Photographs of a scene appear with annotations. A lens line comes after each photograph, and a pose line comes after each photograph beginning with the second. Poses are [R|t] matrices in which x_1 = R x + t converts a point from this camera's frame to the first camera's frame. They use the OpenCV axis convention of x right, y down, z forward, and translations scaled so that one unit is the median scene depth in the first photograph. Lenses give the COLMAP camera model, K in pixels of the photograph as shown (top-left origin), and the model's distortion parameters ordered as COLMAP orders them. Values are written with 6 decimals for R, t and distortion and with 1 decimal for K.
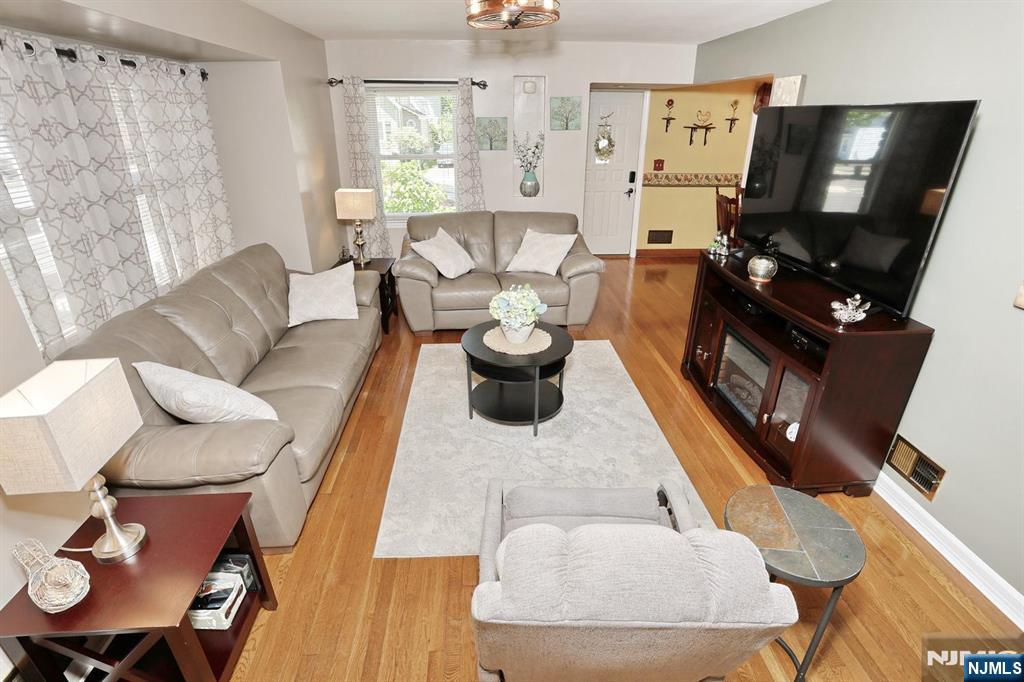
lens RADIAL K [[495.2, 0, 506.2], [0, 495.2, 338.4], [0, 0, 1]] dist [-0.056189, 0.008904]
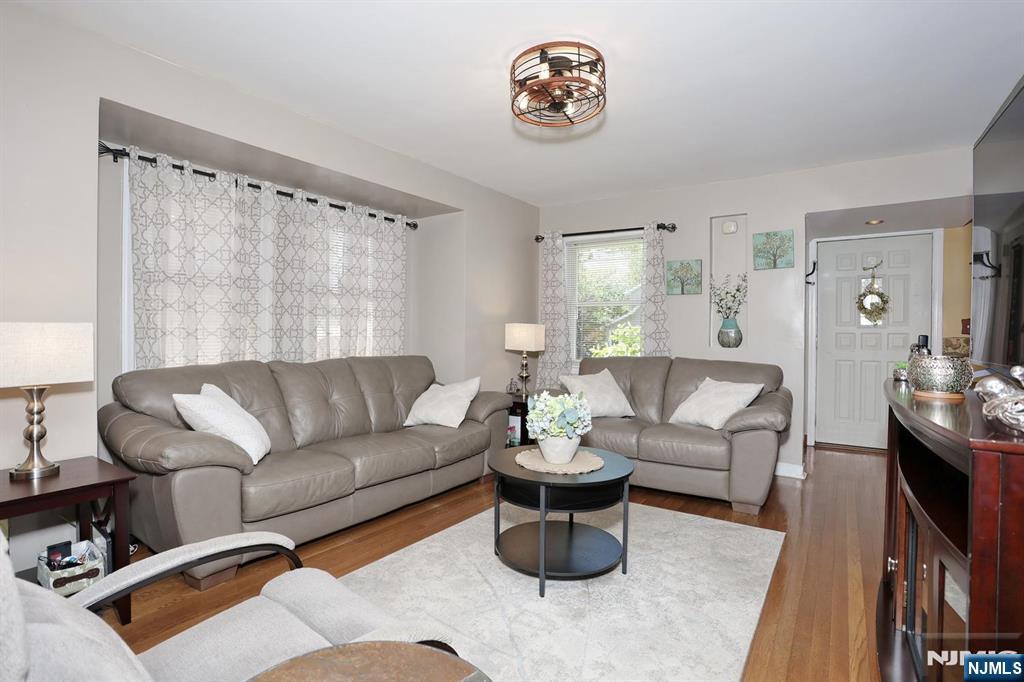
lens RADIAL K [[495.2, 0, 508.8], [0, 495.2, 339.3], [0, 0, 1]] dist [-0.056189, 0.008904]
pose [[0.789084, 0.013862, -0.614129, 0.292543], [-0.260773, 0.912750, -0.314460, 0.063149], [0.556187, 0.408283, 0.723851, 0.218371]]
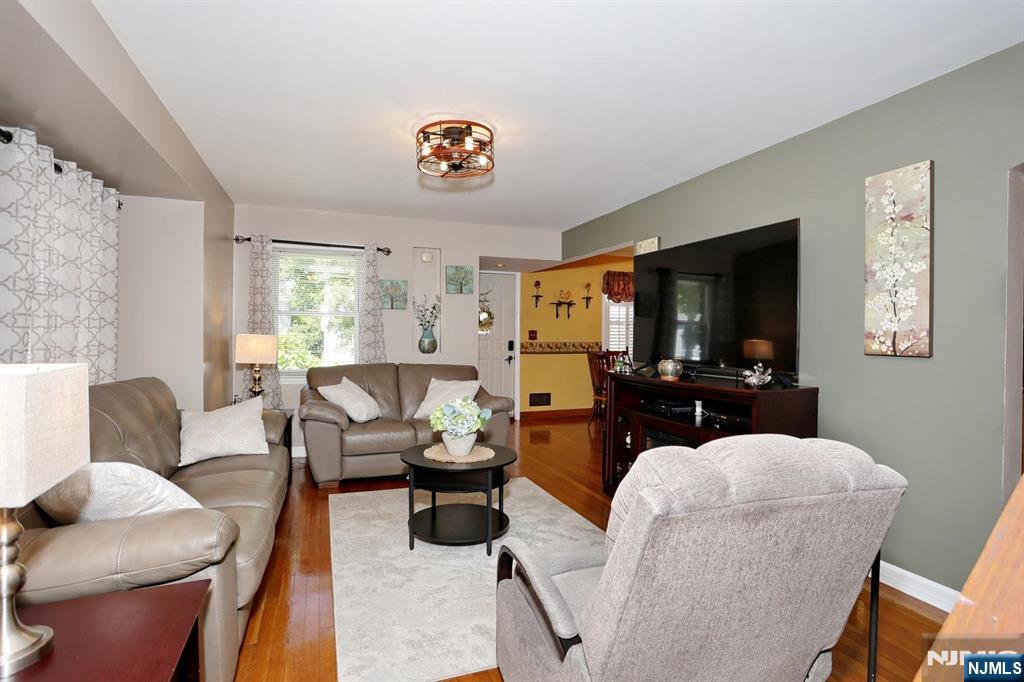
lens RADIAL K [[495.2, 0, 504.7], [0, 495.2, 339.9], [0, 0, 1]] dist [-0.056189, 0.008904]
pose [[0.955598, 0.004636, 0.294636, -0.120503], [0.114077, 0.916090, -0.384403, 0.122416], [-0.271695, 0.400946, 0.874885, 0.032985]]
